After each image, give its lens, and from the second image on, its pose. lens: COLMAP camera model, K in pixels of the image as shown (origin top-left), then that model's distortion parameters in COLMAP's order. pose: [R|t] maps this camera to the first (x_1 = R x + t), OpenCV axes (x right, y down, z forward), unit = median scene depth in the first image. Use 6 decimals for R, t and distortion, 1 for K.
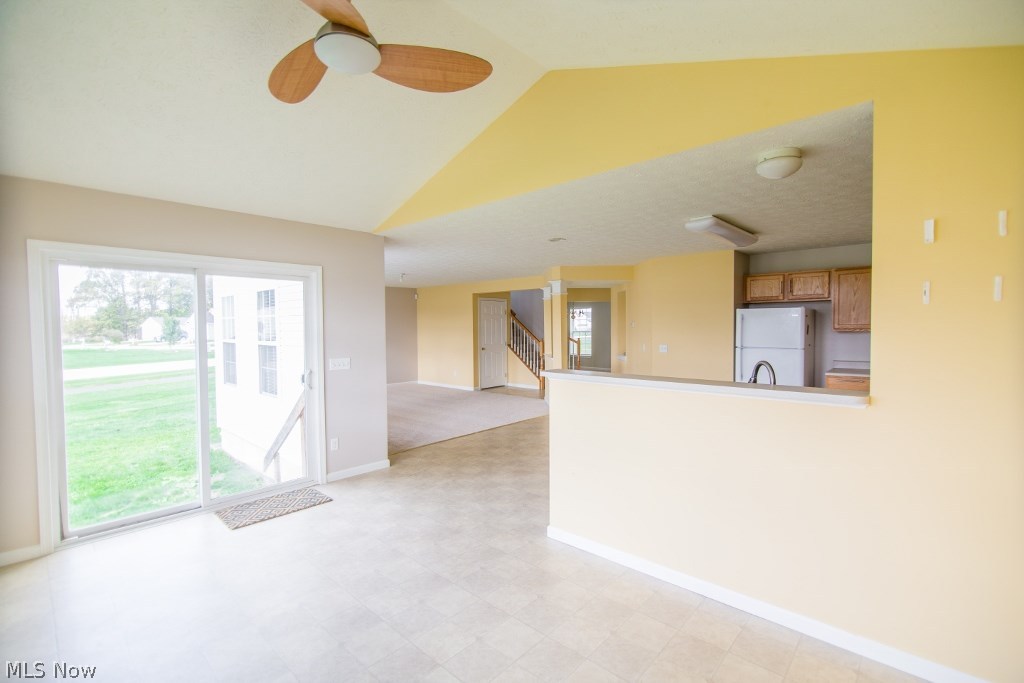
lens RADIAL K [[456.6, 0, 518.5], [0, 456.6, 339.9], [0, 0, 1]] dist [-0.004402, -0.001217]
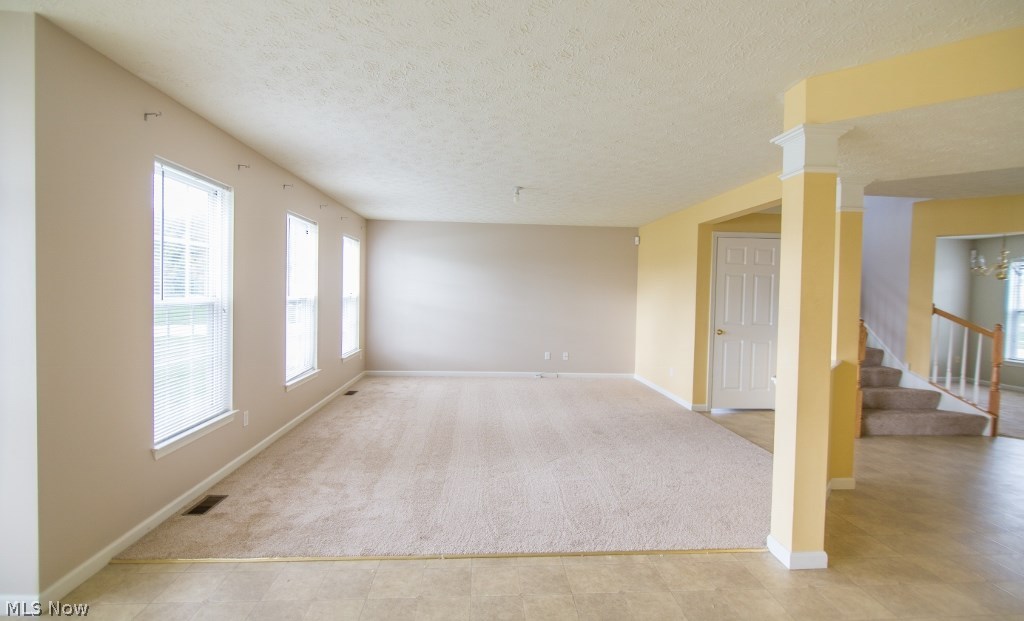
lens RADIAL K [[477.8, 0, 511.5], [0, 477.8, 307.7], [0, 0, 1]] dist [-0.001785, -0.000475]
pose [[0.716895, 0.044444, -0.695763, 0.284815], [-0.048485, 0.998728, 0.013839, -0.008216], [0.695493, 0.023812, 0.718138, 1.020013]]
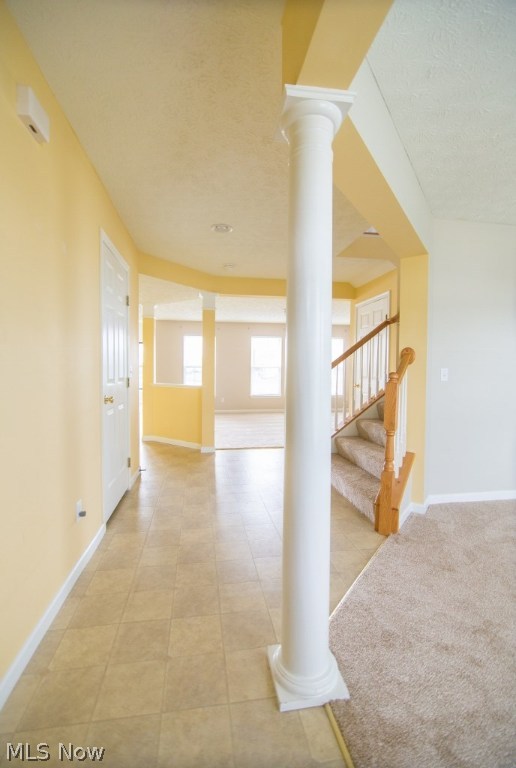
lens RADIAL K [[349.5, 0, 253.2], [0, 349.5, 383.9], [0, 0, 1]] dist [-0.010696, -0.000360]
pose [[-0.632888, 0.037772, -0.773321, 0.866386], [-0.021694, 0.997552, 0.066479, -0.025251], [0.773939, 0.058851, -0.630520, 2.689001]]
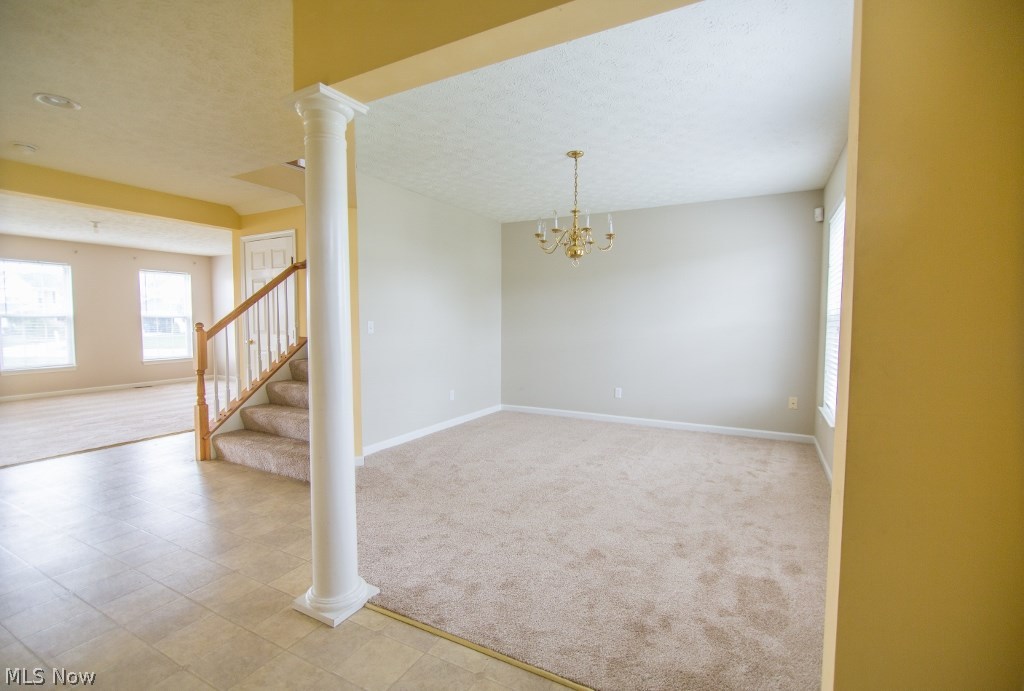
lens RADIAL K [[466.0, 0, 512.0], [0, 466.0, 345.5], [0, 0, 1]] dist [-0.010696, -0.000360]
pose [[0.233707, 0.066373, -0.970039, 1.067554], [-0.031738, 0.997656, 0.060616, -0.035205], [0.971789, 0.016621, 0.235266, 2.607707]]
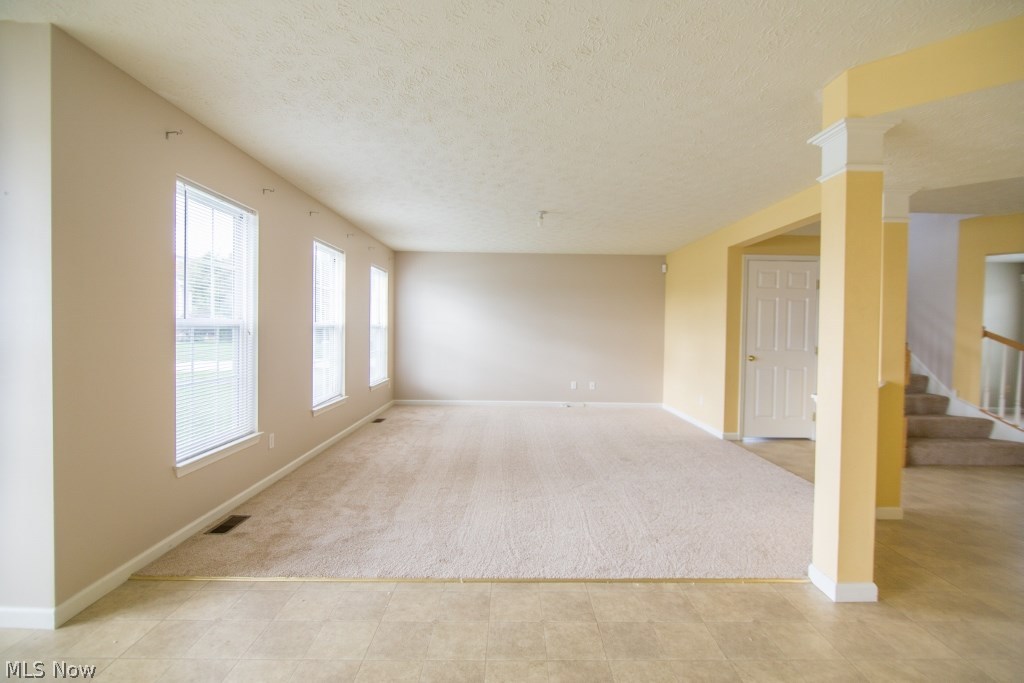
lens RADIAL K [[467.1, 0, 515.1], [0, 467.1, 340.4], [0, 0, 1]] dist [-0.002590, 0.000264]
pose [[0.678677, 0.034047, -0.733647, 0.269619], [-0.041899, 0.999093, 0.007607, 0.016383], [0.733241, 0.025576, 0.679488, 1.050305]]
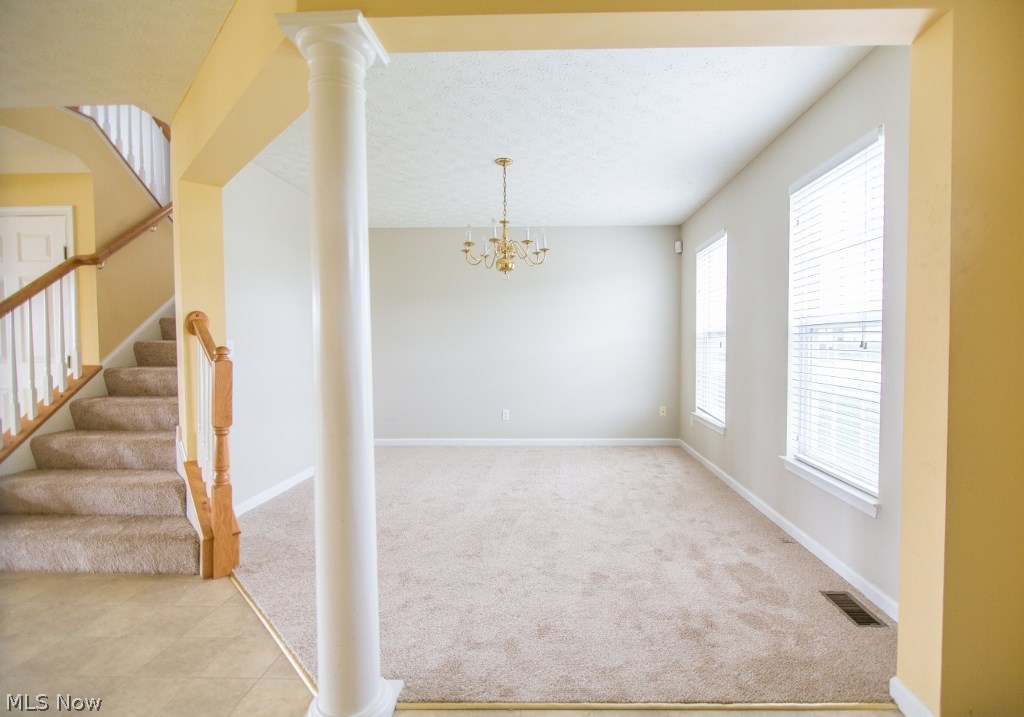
lens RADIAL K [[490.6, 0, 542.8], [0, 490.6, 358.0], [0, 0, 1]] dist [-0.010642, 0.000581]
pose [[0.654158, 0.033161, -0.755631, 0.954446], [-0.024171, 0.999445, 0.022935, -0.020605], [0.755972, 0.003261, 0.654596, 2.434777]]
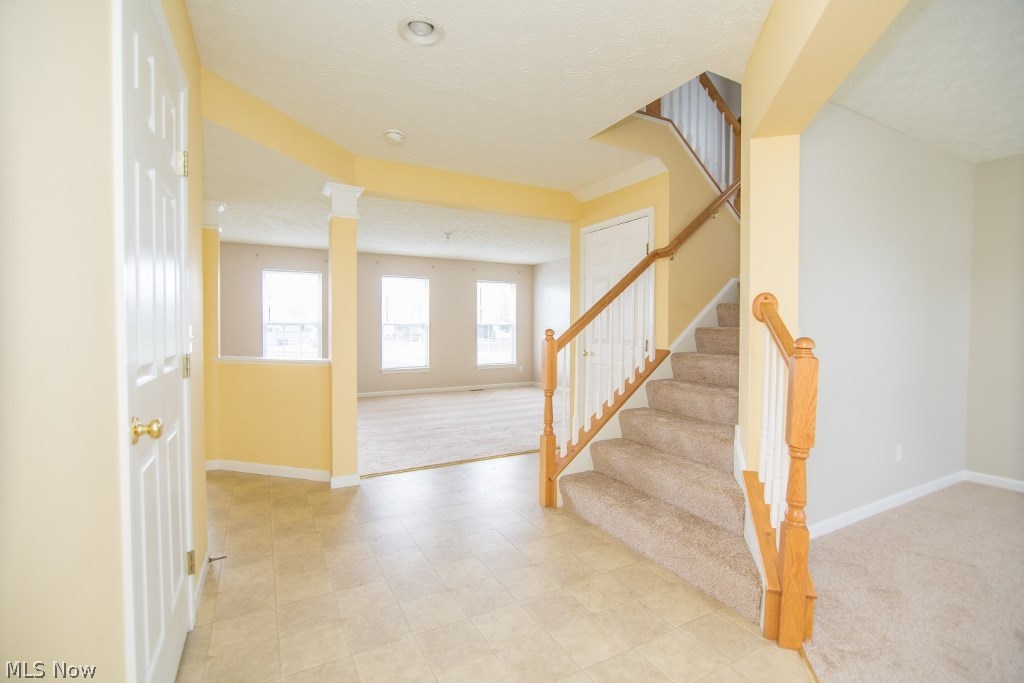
lens RADIAL K [[460.2, 0, 516.9], [0, 460.2, 339.4], [0, 0, 1]] dist [-0.016859, -0.001315]
pose [[-0.329953, 0.035584, -0.943327, 0.741279], [-0.024992, 0.998610, 0.046411, -0.021863], [0.943667, 0.038889, -0.328605, 2.422130]]
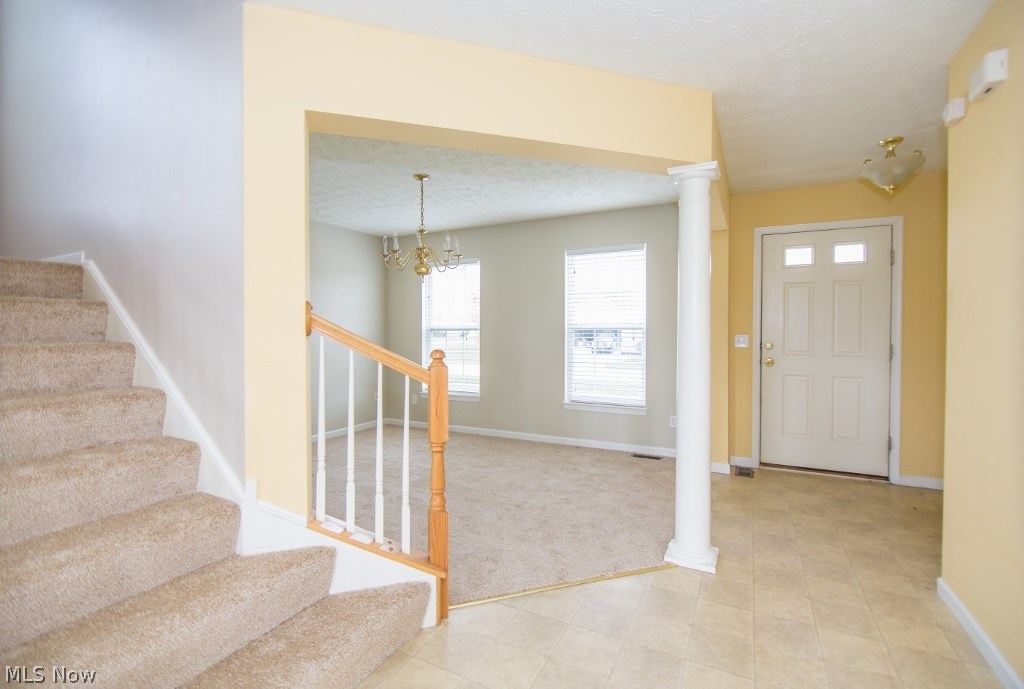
lens RADIAL K [[468.5, 0, 499.1], [0, 468.5, 332.4], [0, 0, 1]] dist [-0.029906, -0.000388]
pose [[0.971189, 0.012559, 0.237978, 0.276189], [-0.005771, 0.999557, -0.029199, -0.012155], [-0.238240, 0.026984, 0.970831, 2.077145]]
